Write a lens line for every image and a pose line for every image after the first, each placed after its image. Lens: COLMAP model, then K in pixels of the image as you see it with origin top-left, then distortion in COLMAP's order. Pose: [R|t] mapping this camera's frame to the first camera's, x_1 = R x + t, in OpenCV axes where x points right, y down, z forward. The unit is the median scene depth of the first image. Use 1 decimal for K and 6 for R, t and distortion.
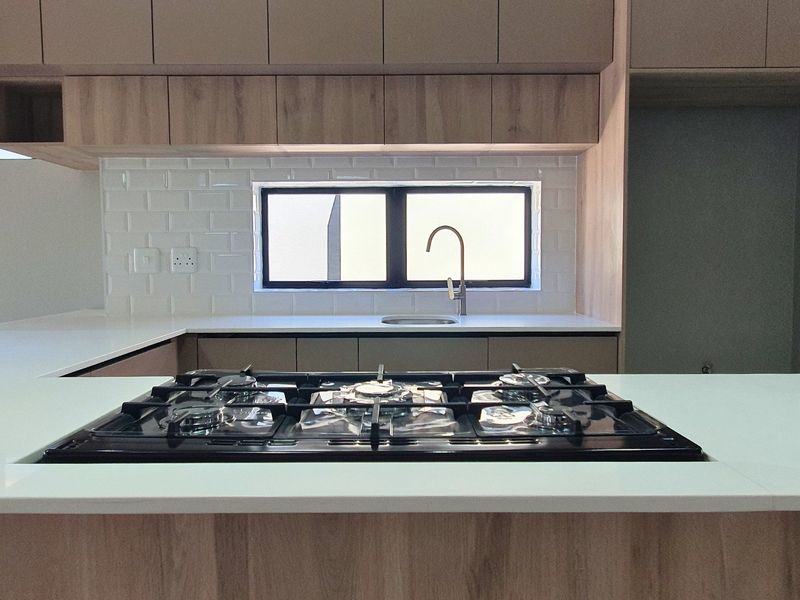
lens RADIAL K [[599.6, 0, 400.0], [0, 599.6, 300.0], [0, 0, 1]] dist [0.007396, 0.007187]
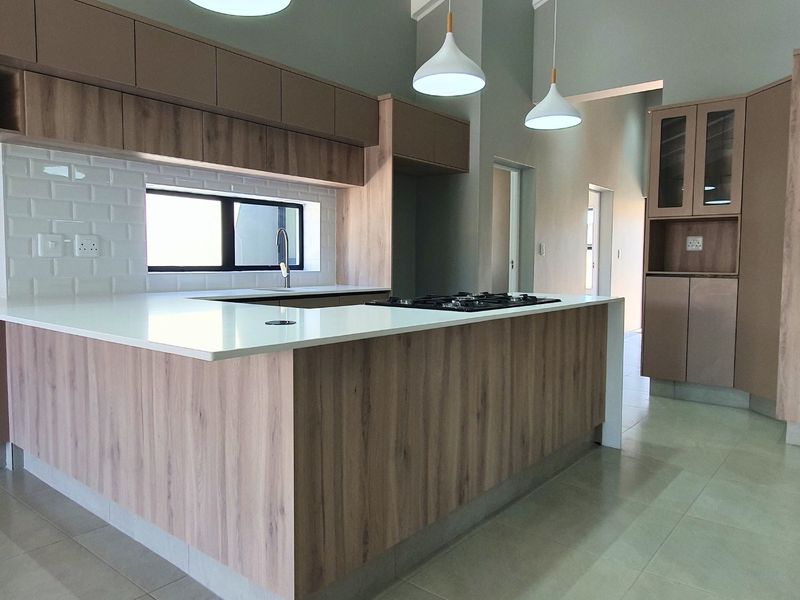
lens RADIAL K [[569.4, 0, 400.0], [0, 569.4, 300.0], [0, 0, 1]] dist [-0.000158, -0.001870]
pose [[0.629973, -0.045433, 0.775287, -0.865454], [0.040070, 0.998859, 0.025975, 0.032497], [-0.775583, 0.014702, 0.631075, -0.133283]]
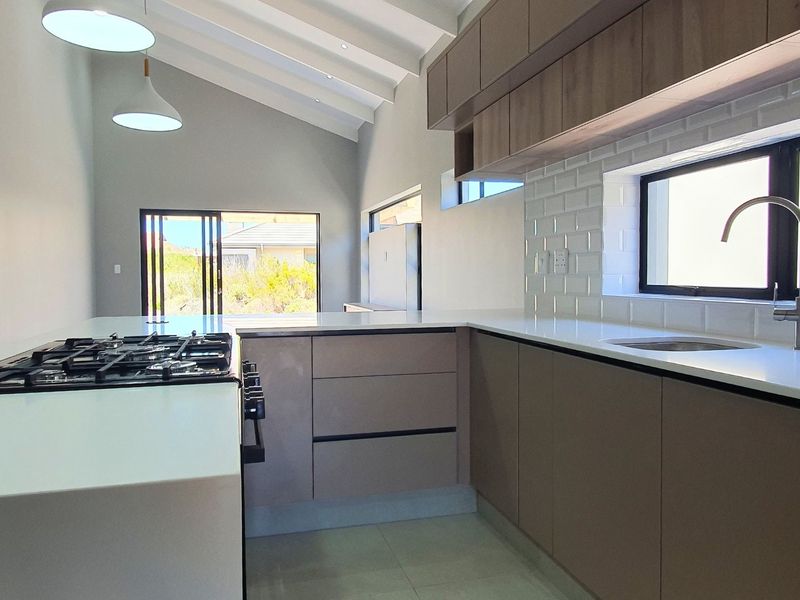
lens RADIAL K [[616.0, 0, 400.0], [0, 616.0, 300.0], [0, 0, 1]] dist [0.072019, 0.000350]
pose [[0.266193, 0.045156, -0.962861, 0.605567], [-0.058419, 0.997822, 0.030646, -0.018683], [0.962148, 0.048091, 0.268251, 0.485920]]
